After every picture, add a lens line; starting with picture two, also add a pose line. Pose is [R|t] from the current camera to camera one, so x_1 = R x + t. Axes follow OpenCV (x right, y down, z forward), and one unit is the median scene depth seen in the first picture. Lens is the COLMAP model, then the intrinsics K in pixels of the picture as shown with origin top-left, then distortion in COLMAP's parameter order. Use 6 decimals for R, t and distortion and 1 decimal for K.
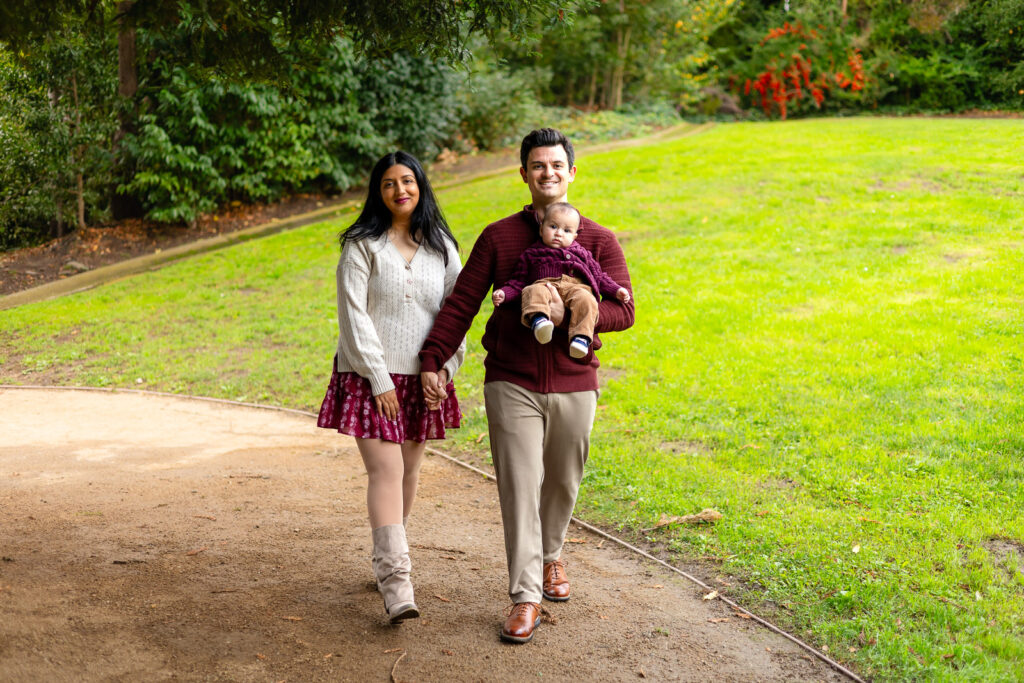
lens RADIAL K [[1620.9, 0, 590.0], [0, 1620.9, 341.9], [0, 0, 1]] dist [0.009840, -0.039077]
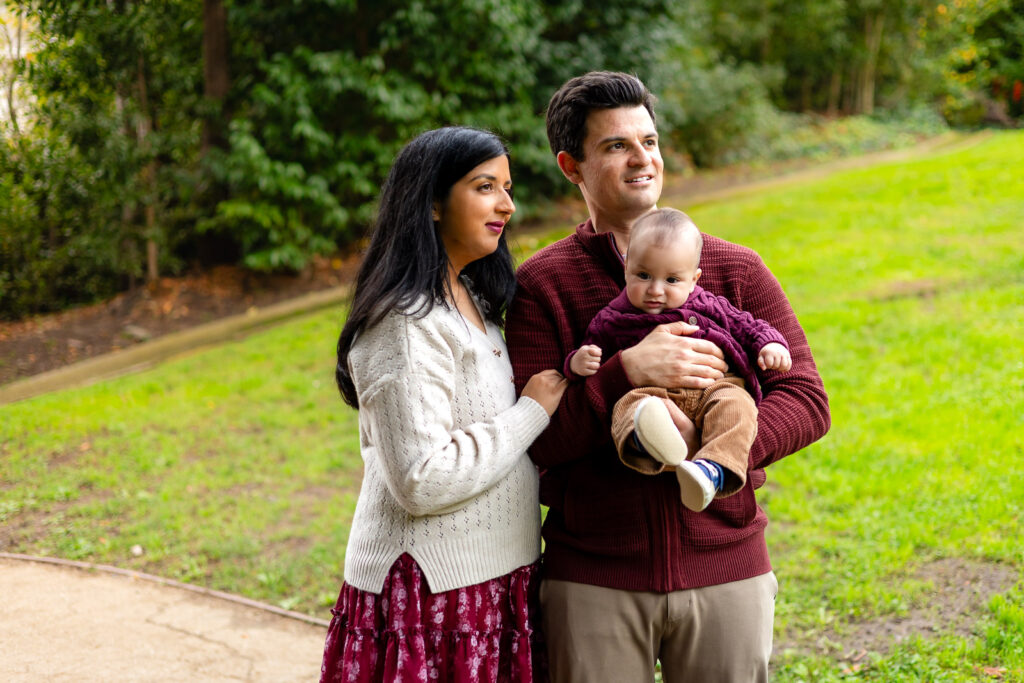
lens RADIAL K [[1620.9, 0, 590.0], [0, 1620.9, 341.9], [0, 0, 1]] dist [0.009840, -0.039077]
pose [[0.992394, -0.004006, -0.123039, -0.030235], [0.001511, 0.999792, -0.020363, -0.027477], [0.123095, 0.020022, 0.992193, 0.306452]]
